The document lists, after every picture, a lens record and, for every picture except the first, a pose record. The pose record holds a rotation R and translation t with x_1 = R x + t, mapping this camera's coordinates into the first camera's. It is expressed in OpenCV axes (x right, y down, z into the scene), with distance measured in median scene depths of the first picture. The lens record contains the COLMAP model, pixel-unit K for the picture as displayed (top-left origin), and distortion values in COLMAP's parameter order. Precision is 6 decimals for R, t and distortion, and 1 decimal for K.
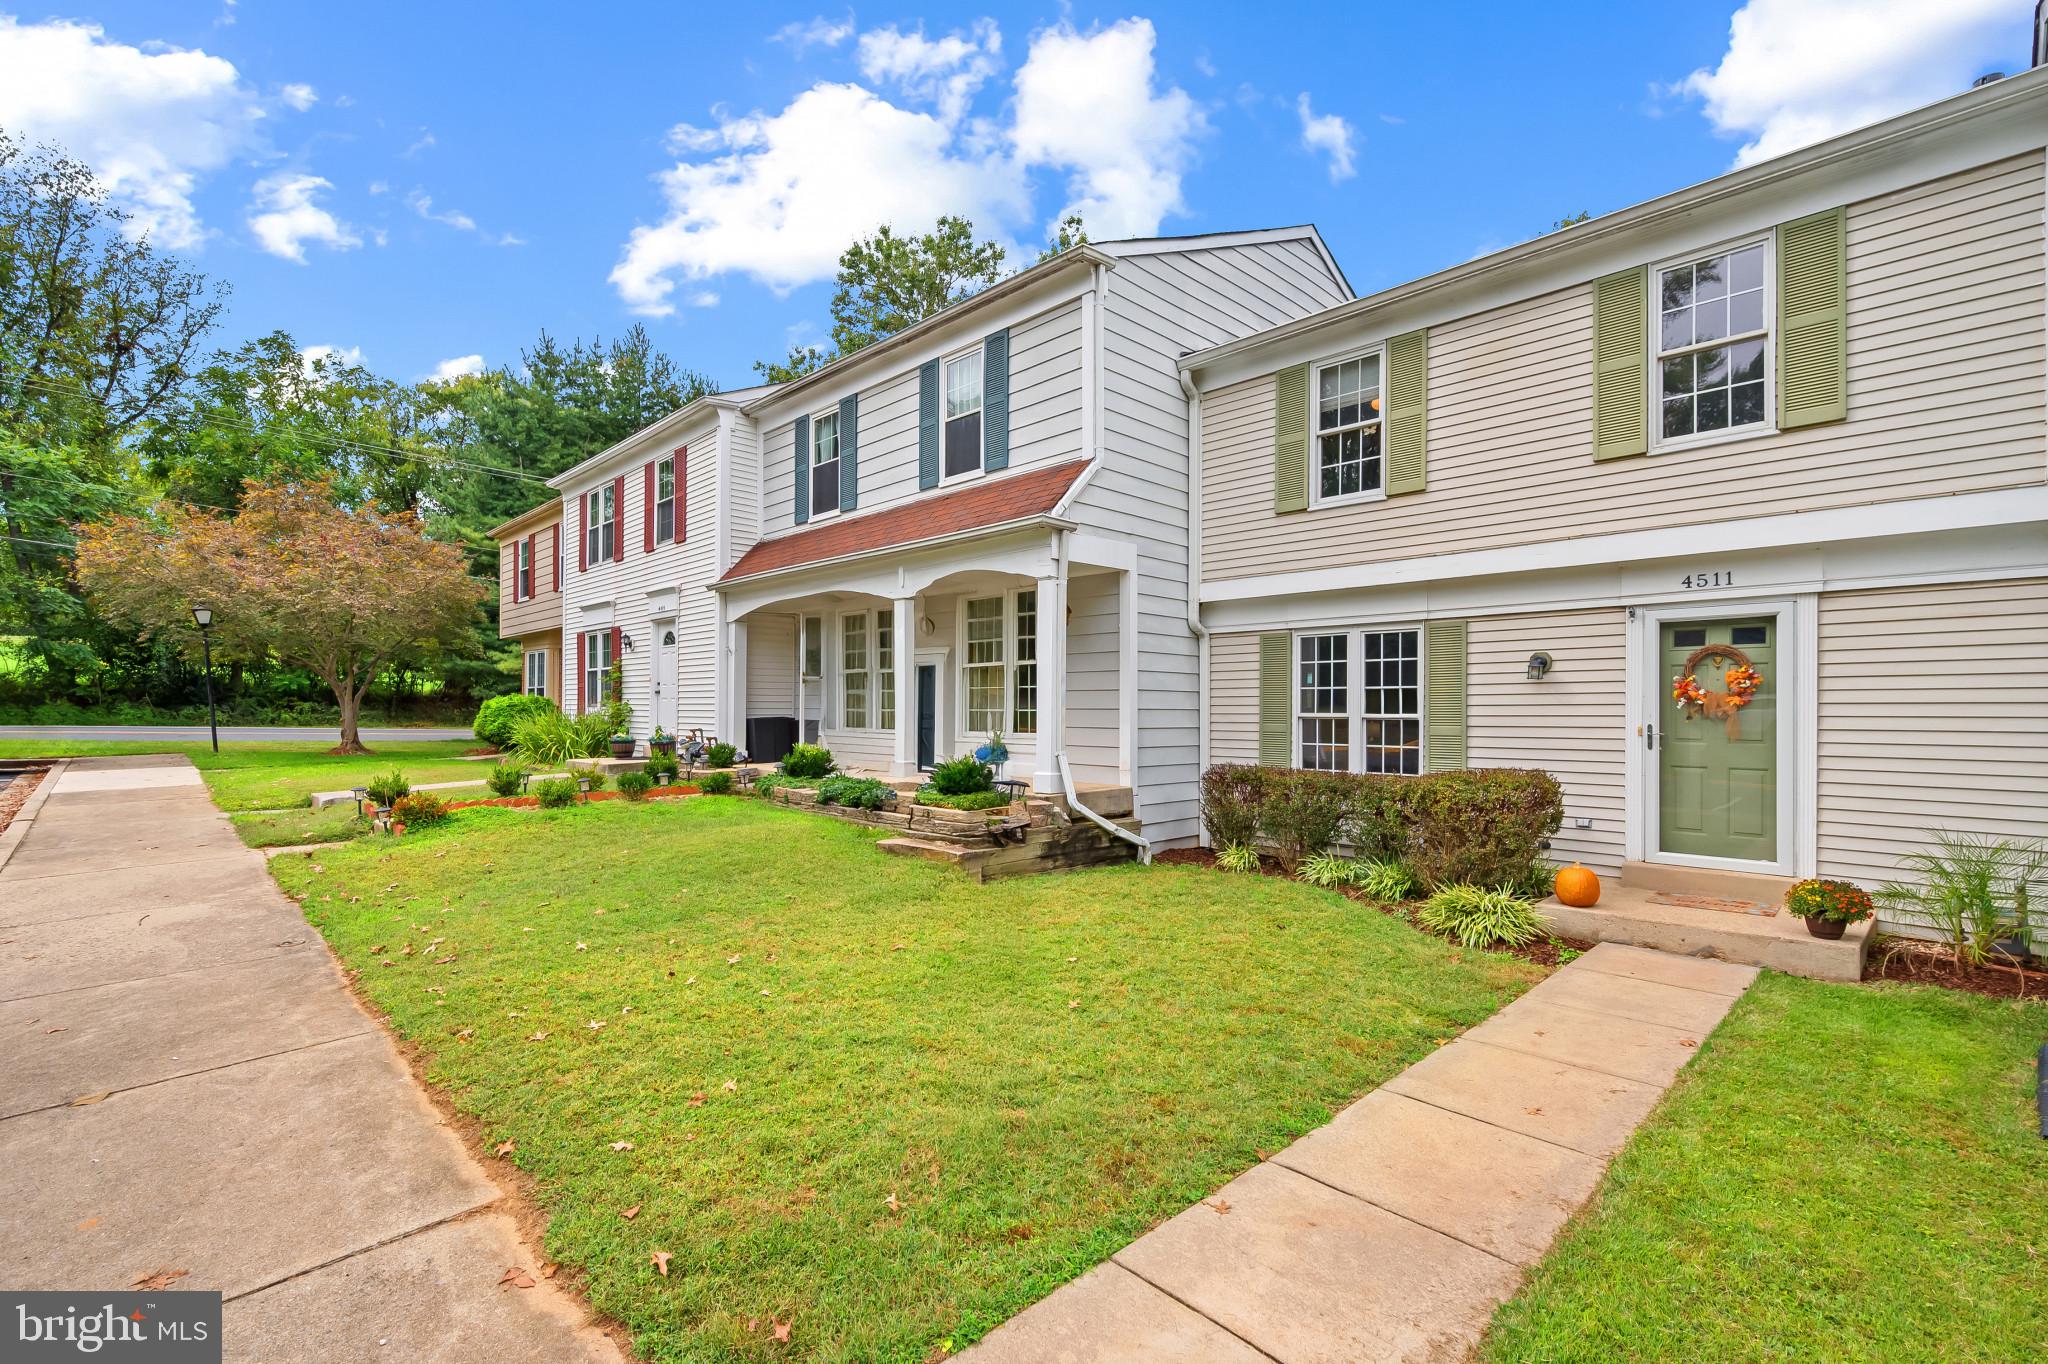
lens RADIAL K [[906.0, 0, 1019.5], [0, 906.0, 711.6], [0, 0, 1]] dist [-0.000462, 0.000911]
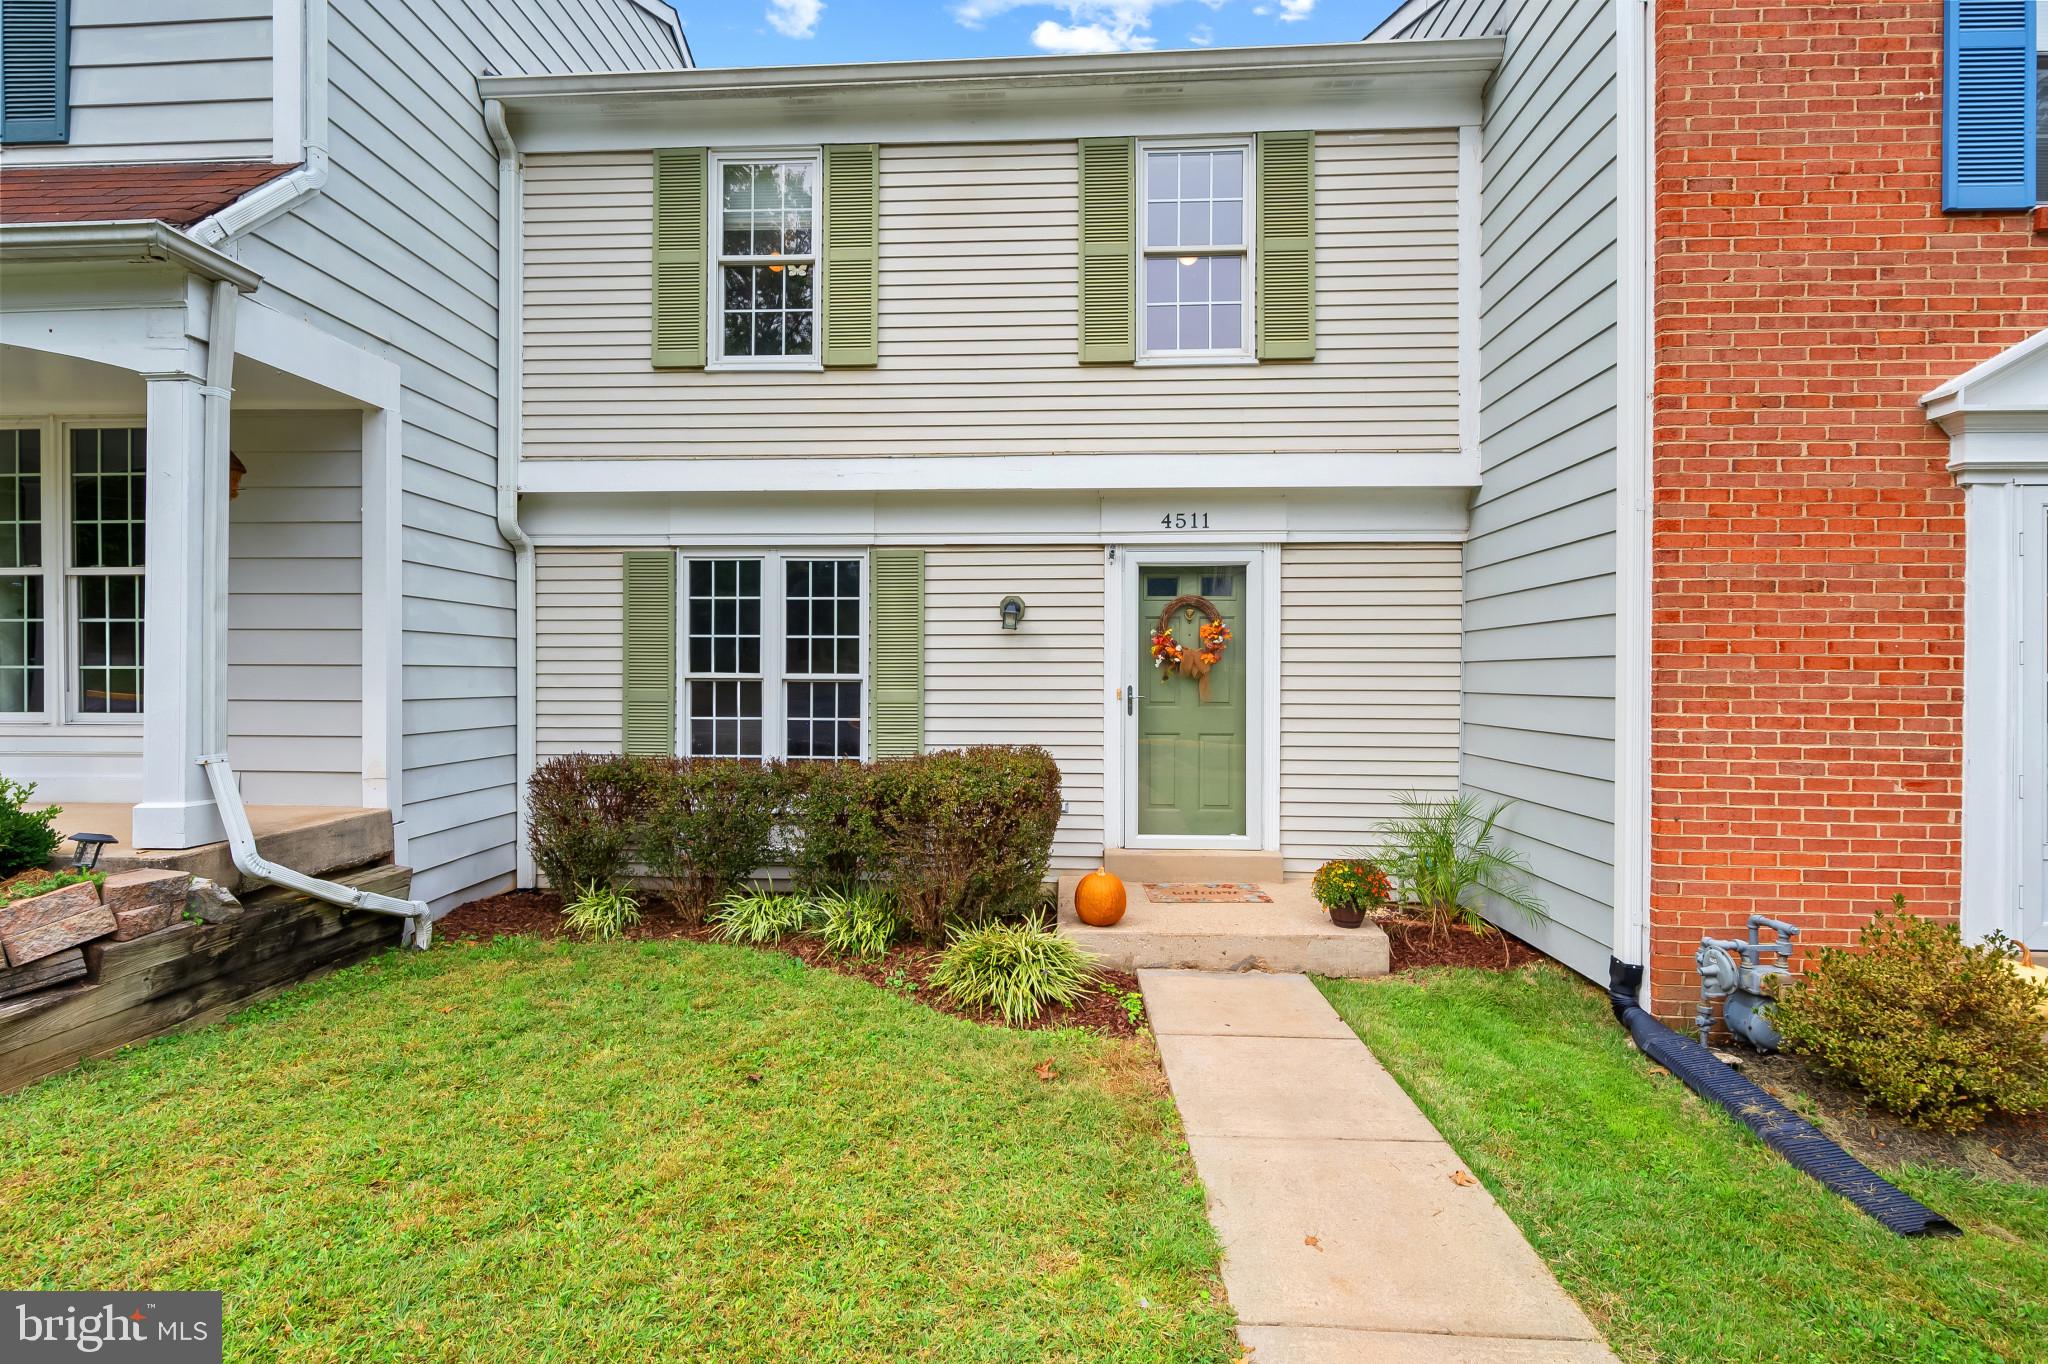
lens RADIAL K [[906.0, 0, 1003.3], [0, 906.0, 671.9], [0, 0, 1]] dist [-0.000462, 0.000911]
pose [[0.734553, 0.000577, 0.678551, 0.028688], [-0.000547, 1.000000, -0.000259, 0.001256], [-0.678551, -0.000181, 0.734553, 0.394648]]
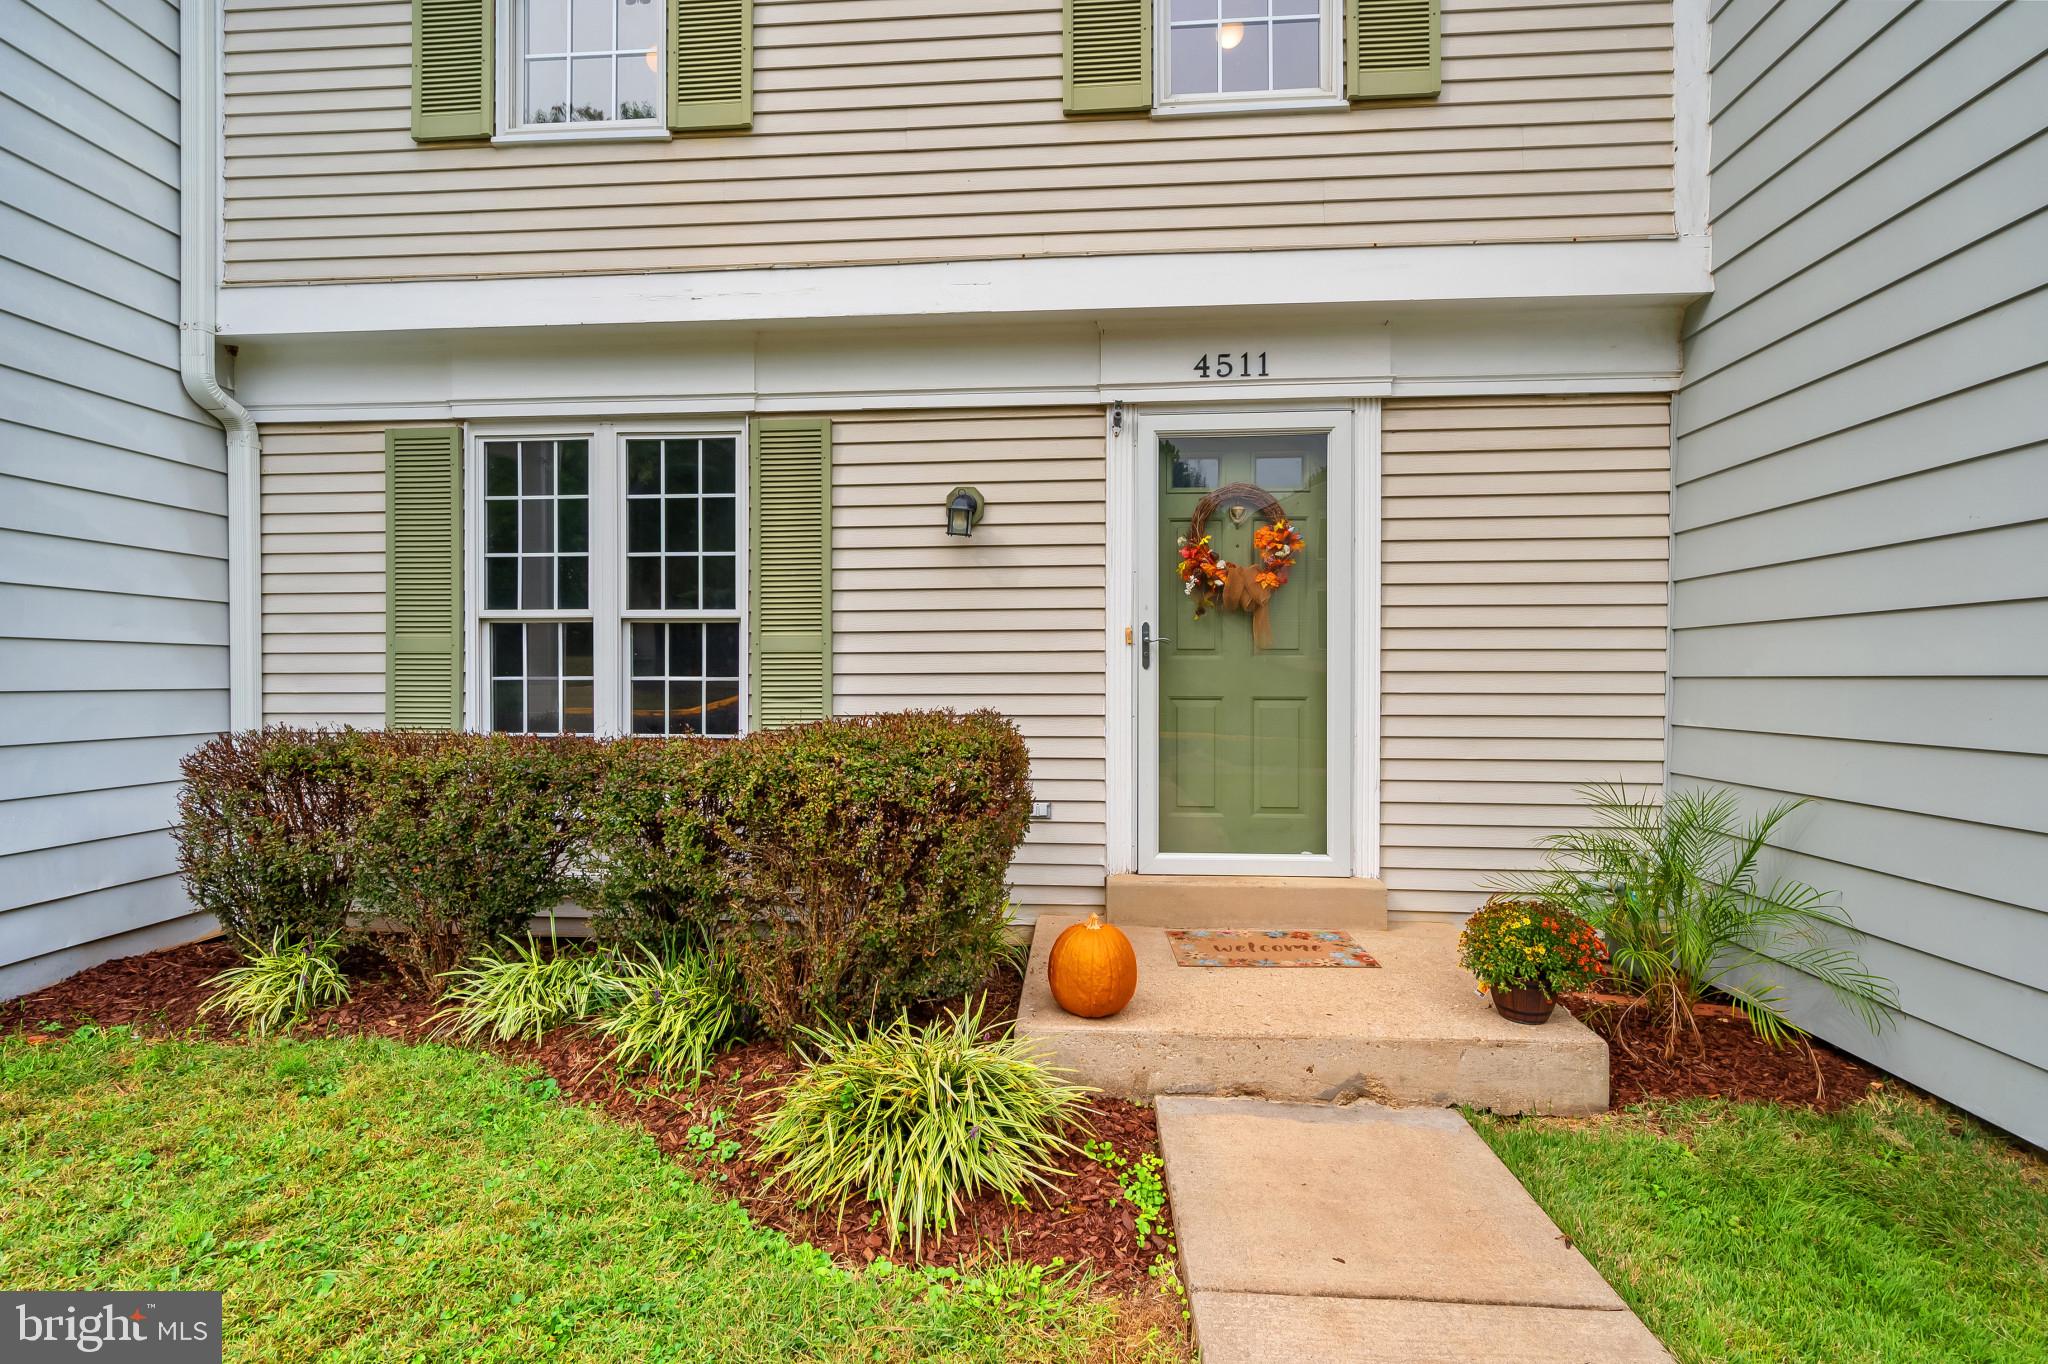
lens RADIAL K [[906.0, 0, 1014.3], [0, 906.0, 681.8], [0, 0, 1]] dist [-0.000462, 0.000911]
pose [[0.745113, -0.007789, 0.666893, 0.233269], [0.002756, 0.999959, 0.008600, 0.038581], [-0.666933, -0.004570, 0.745104, 0.555590]]
